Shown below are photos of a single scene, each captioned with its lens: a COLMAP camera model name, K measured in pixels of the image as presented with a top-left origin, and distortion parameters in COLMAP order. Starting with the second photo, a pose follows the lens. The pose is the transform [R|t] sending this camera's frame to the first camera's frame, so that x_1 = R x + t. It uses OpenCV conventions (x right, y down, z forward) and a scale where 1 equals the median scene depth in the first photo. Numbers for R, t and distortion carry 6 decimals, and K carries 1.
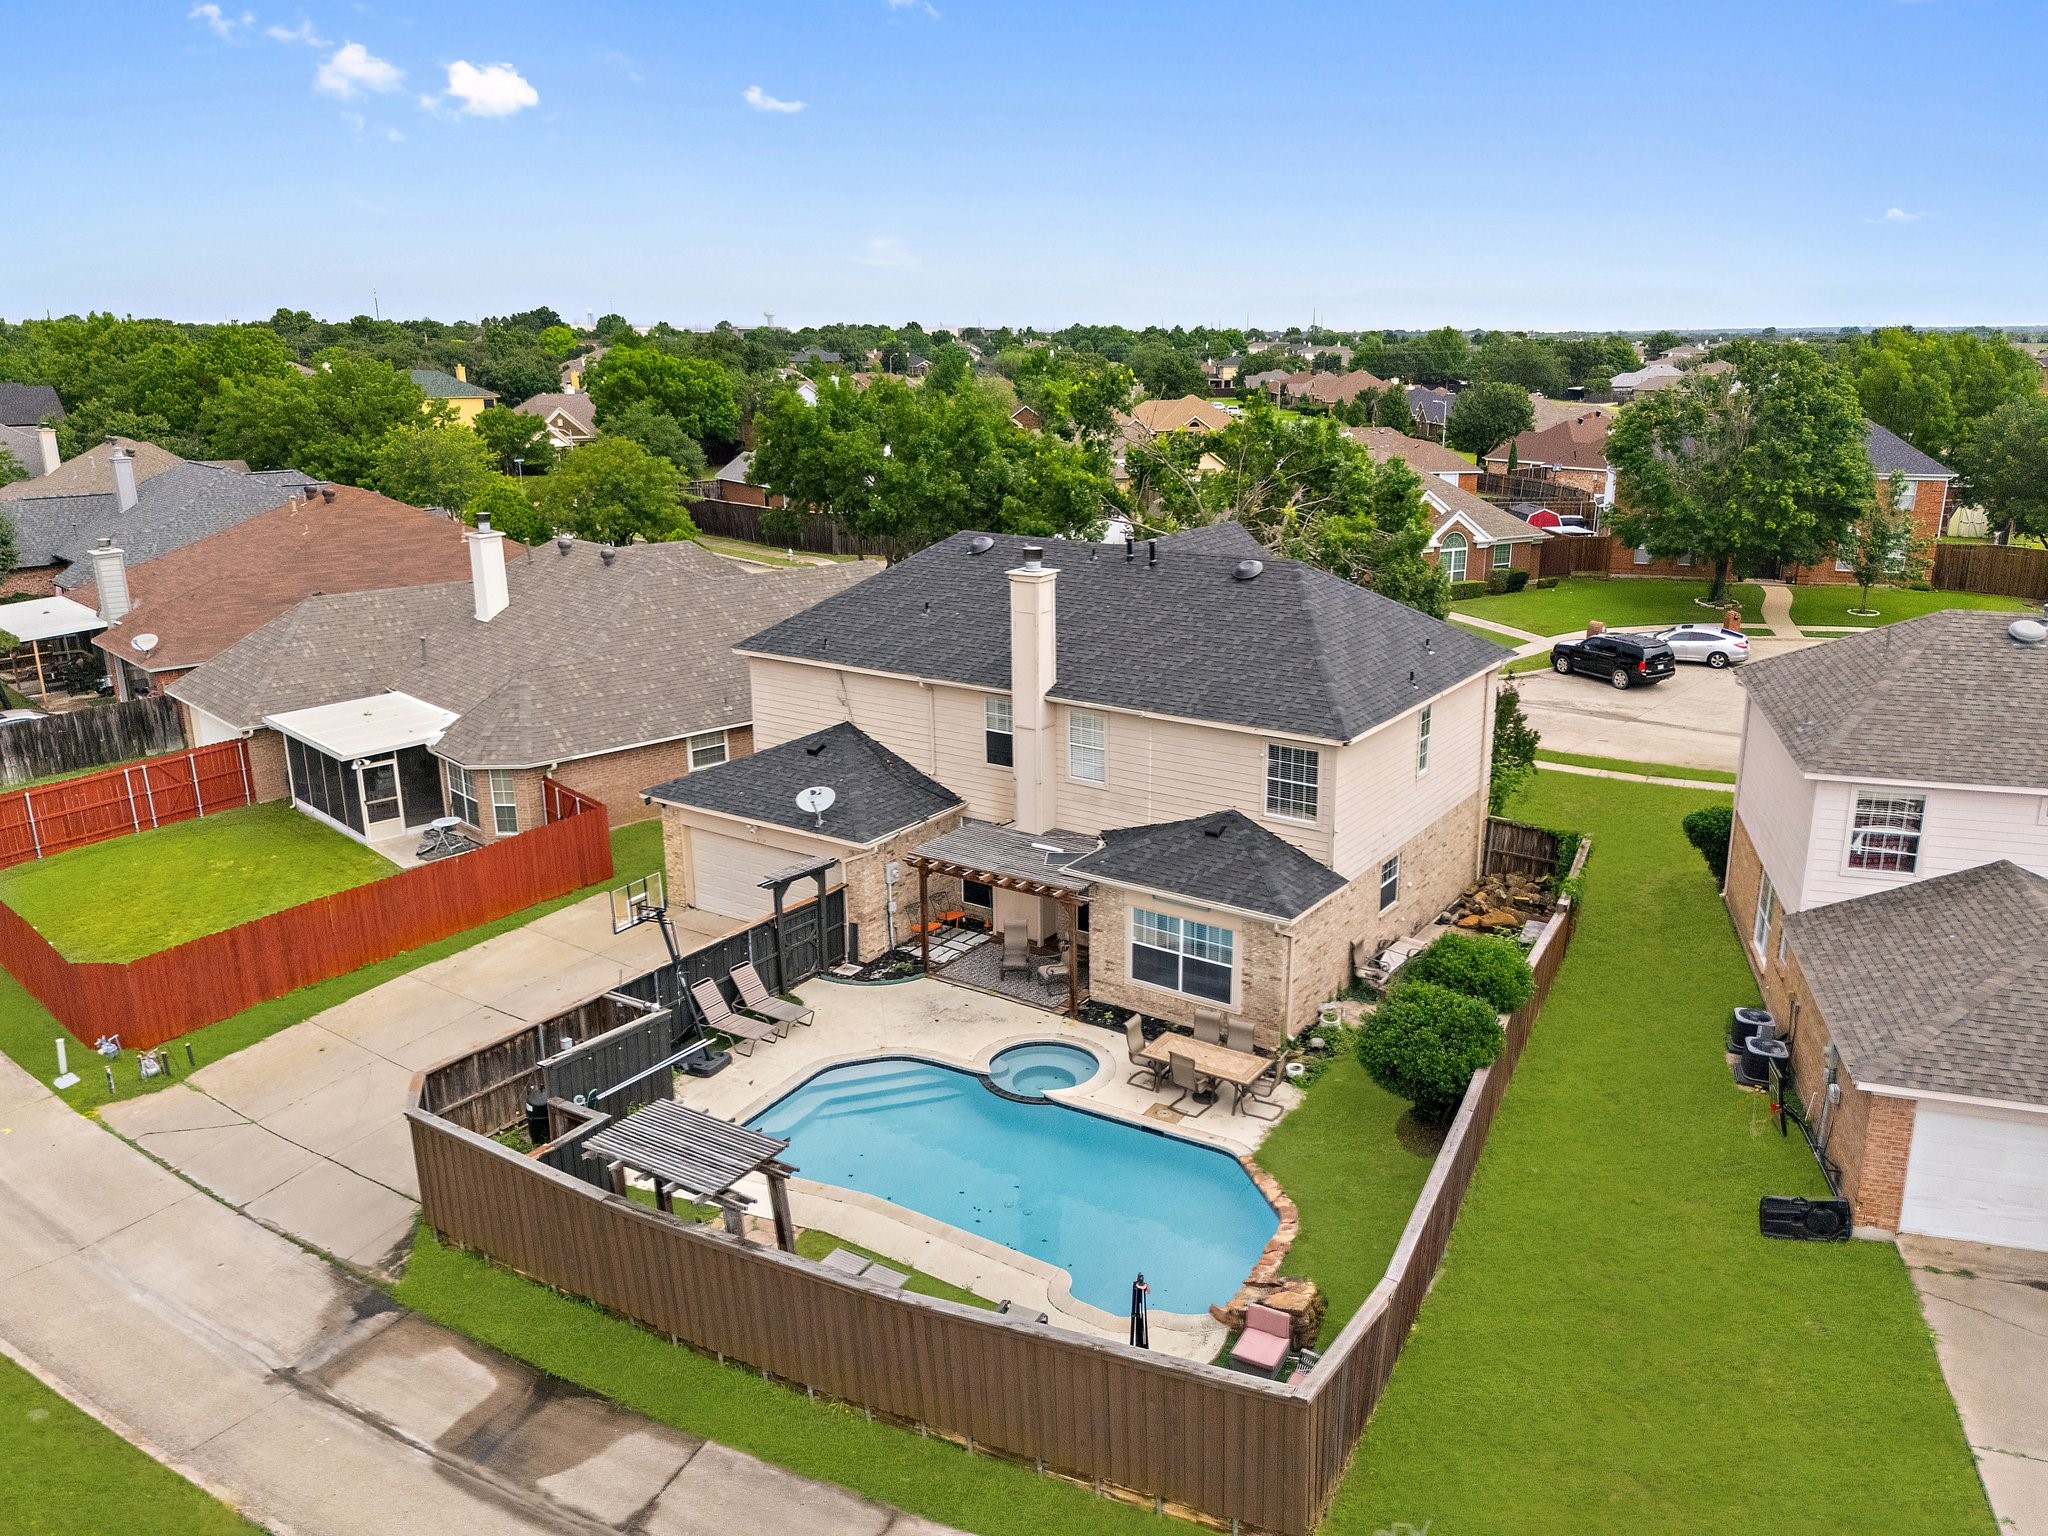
lens RADIAL K [[1539.3, 0, 1029.2], [0, 1539.3, 758.6], [0, 0, 1]] dist [0.015645, 0.002688]
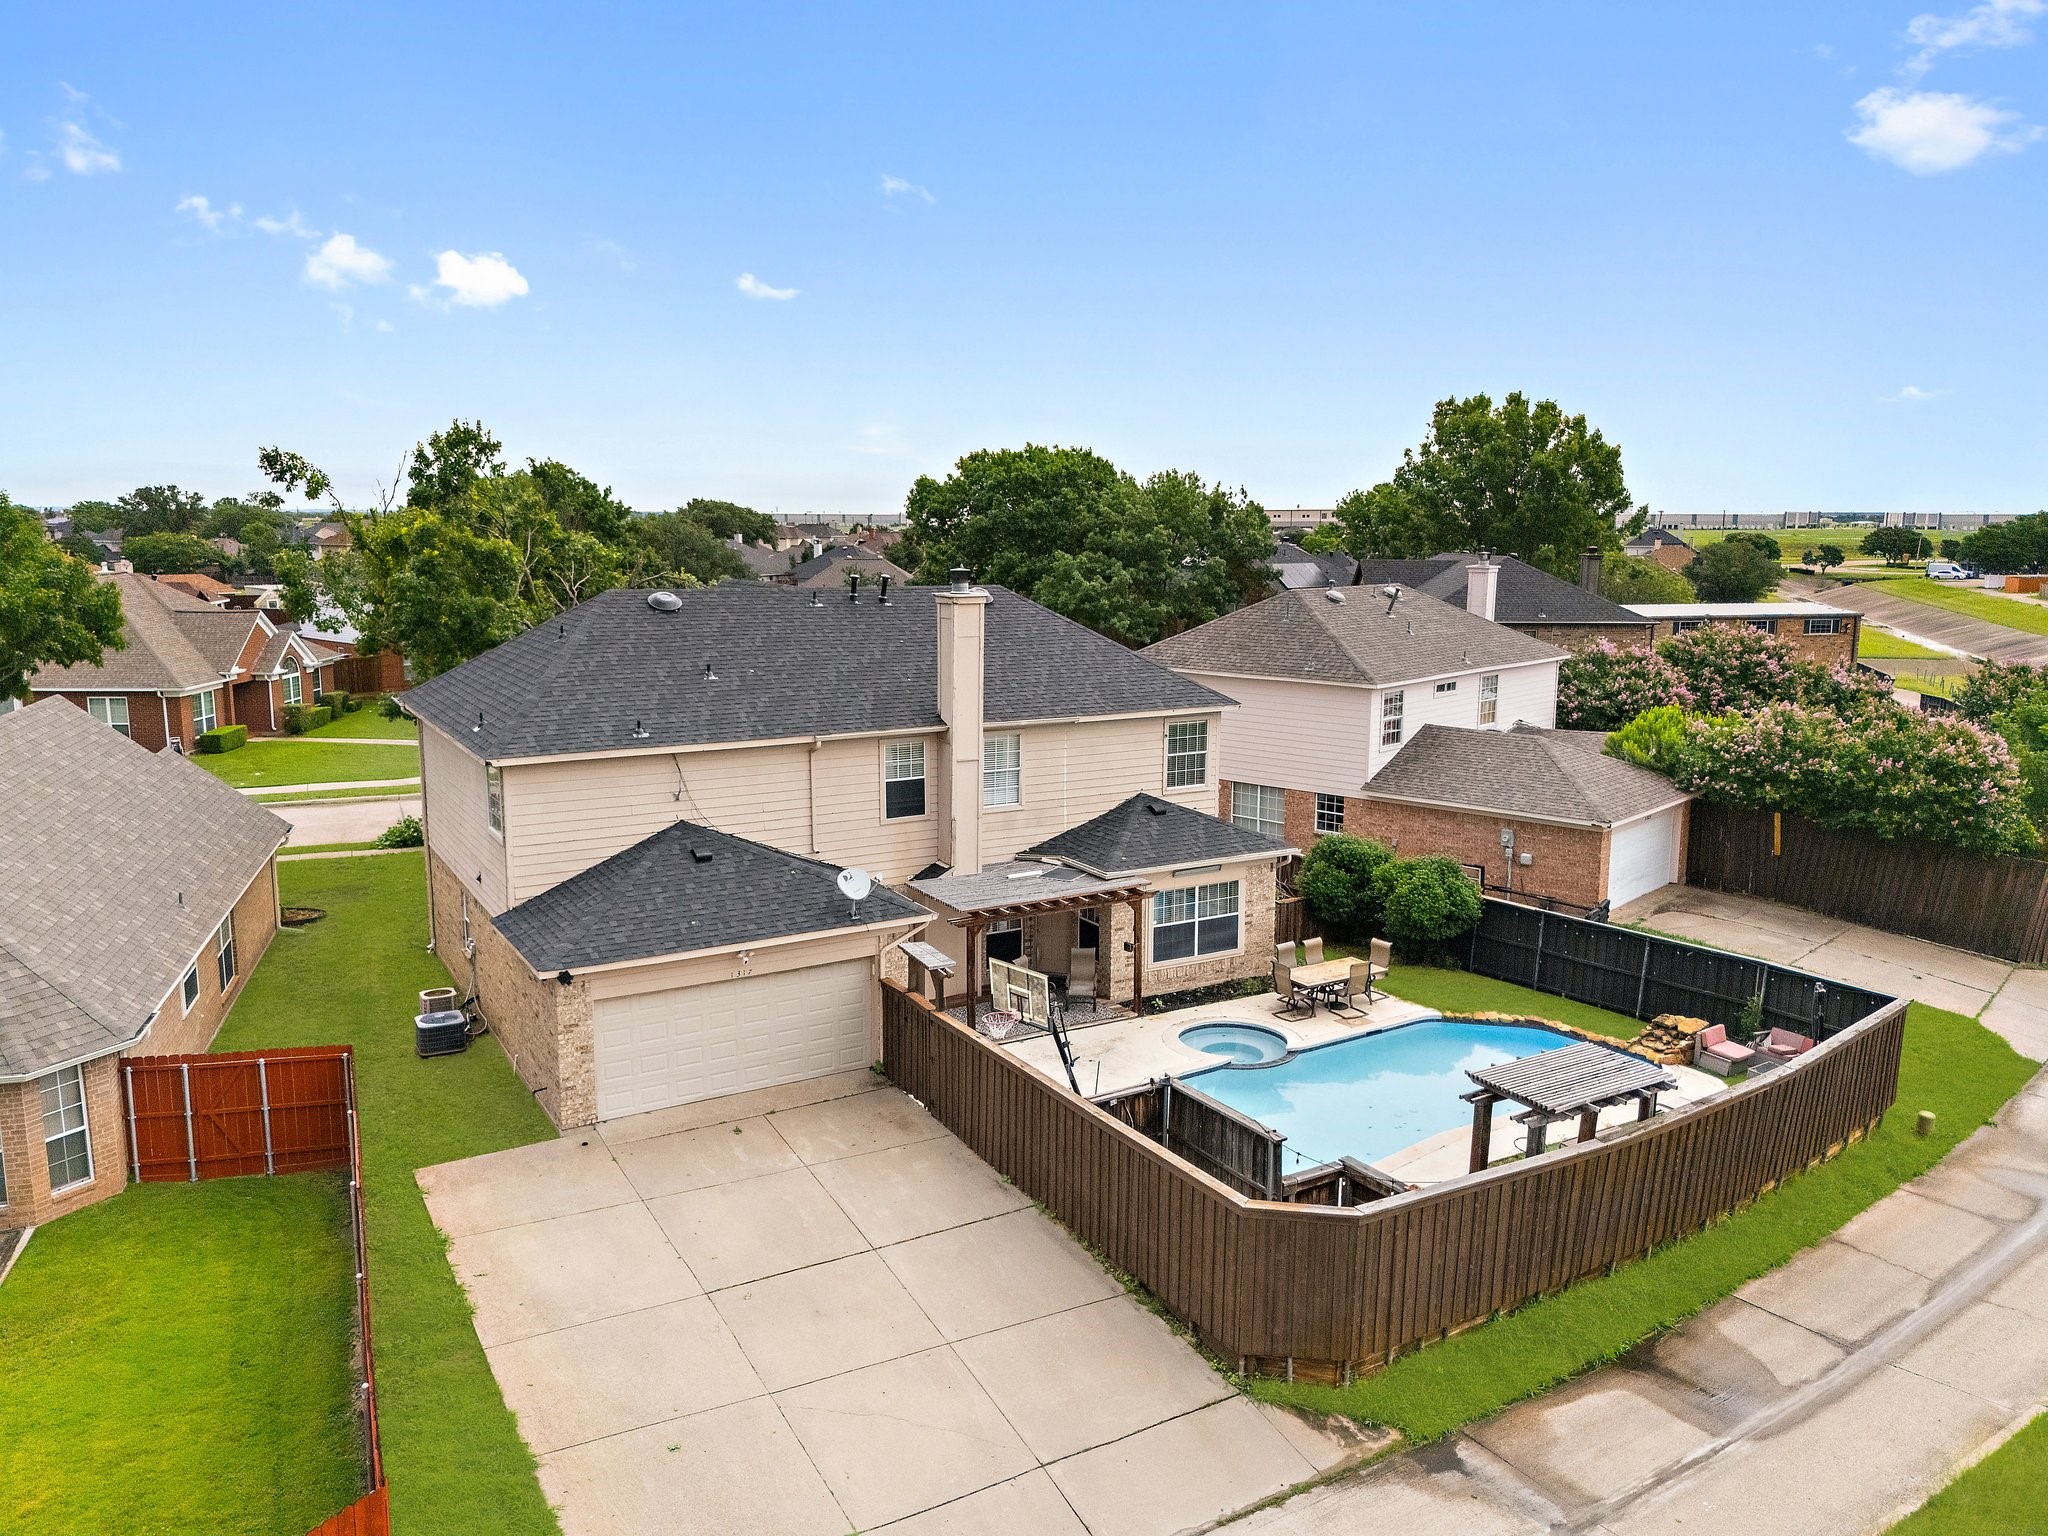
lens RADIAL K [[1539.3, 0, 1024.1], [0, 1539.3, 784.4], [0, 0, 1]] dist [0.015645, 0.002688]
pose [[0.421832, -0.150342, 0.894123, -0.903401], [0.235921, 0.970387, 0.051862, -0.050587], [-0.875442, 0.189065, 0.444809, 0.602781]]
